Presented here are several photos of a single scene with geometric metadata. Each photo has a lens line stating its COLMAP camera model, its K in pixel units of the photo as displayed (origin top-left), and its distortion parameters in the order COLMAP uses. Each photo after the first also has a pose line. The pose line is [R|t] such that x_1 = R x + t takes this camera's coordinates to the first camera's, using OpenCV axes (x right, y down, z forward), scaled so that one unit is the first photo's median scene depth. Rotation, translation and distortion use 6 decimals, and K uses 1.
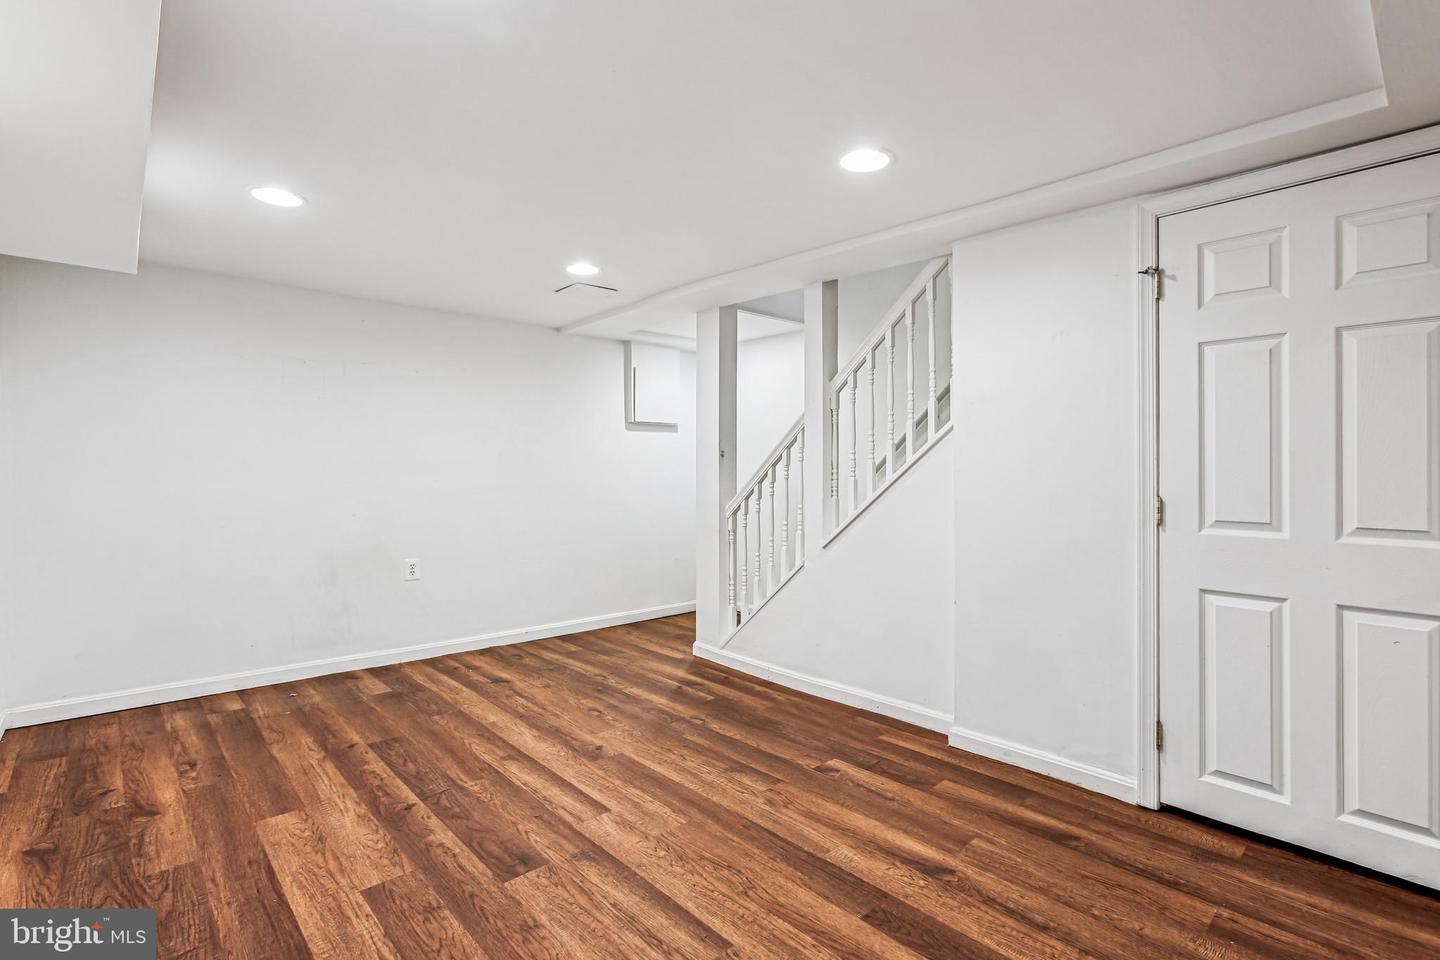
lens RADIAL K [[661.2, 0, 718.8], [0, 661.2, 469.0], [0, 0, 1]] dist [-0.037972, 0.029040]
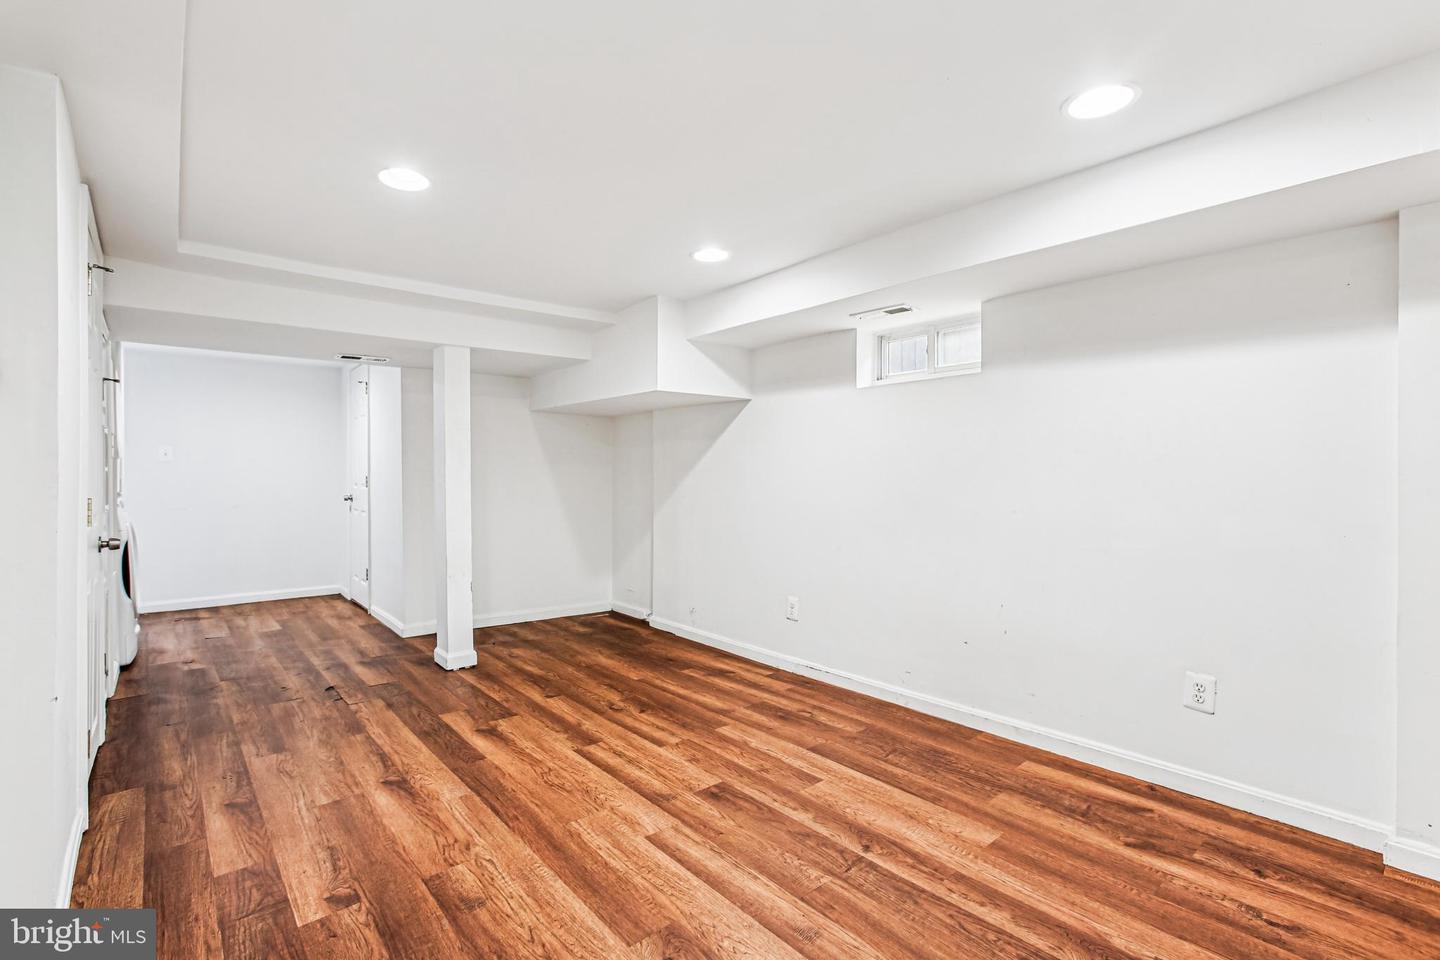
lens RADIAL K [[661.2, 0, 718.8], [0, 661.2, 469.0], [0, 0, 1]] dist [-0.037972, 0.029040]
pose [[-0.999256, -0.002901, 0.038471, -0.313306], [-0.003194, 0.999966, -0.007578, -0.001660], [-0.038448, -0.007695, -0.999231, 1.990133]]
